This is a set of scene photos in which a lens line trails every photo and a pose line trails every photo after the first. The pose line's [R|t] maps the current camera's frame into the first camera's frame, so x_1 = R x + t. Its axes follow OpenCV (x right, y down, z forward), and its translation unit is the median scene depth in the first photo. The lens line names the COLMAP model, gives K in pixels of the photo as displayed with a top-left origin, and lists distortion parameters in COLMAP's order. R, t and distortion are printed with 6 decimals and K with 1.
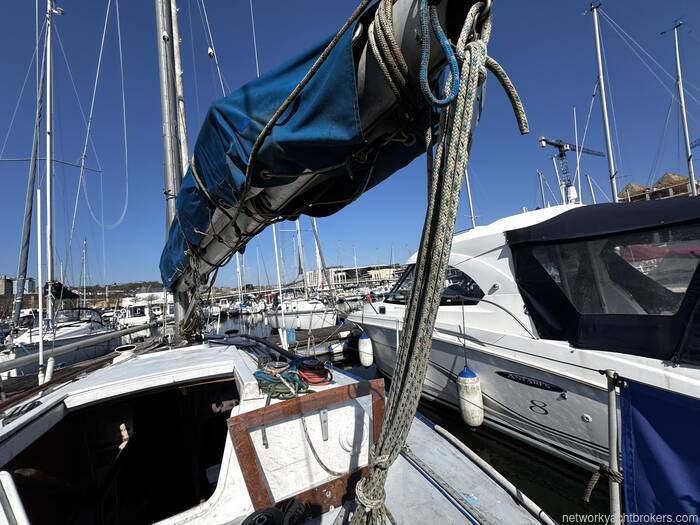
lens RADIAL K [[280.1, 0, 350.8], [0, 280.1, 260.3], [0, 0, 1]] dist [-0.001658, -0.000046]
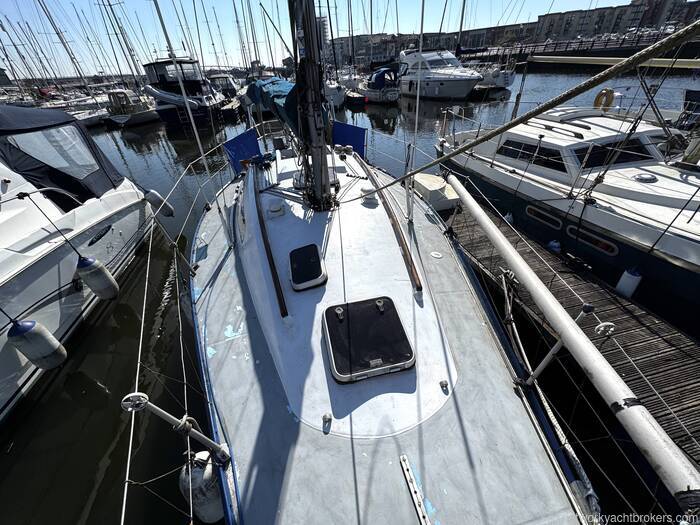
lens RADIAL K [[280.3, 0, 333.1], [0, 280.3, 262.2], [0, 0, 1]] dist [-0.001558, -0.000190]
pose [[-0.946177, -0.000386, 0.323649, -1.441410], [0.154925, 0.877447, 0.453966, 0.143814], [-0.284160, 0.479674, -0.830160, 2.942248]]
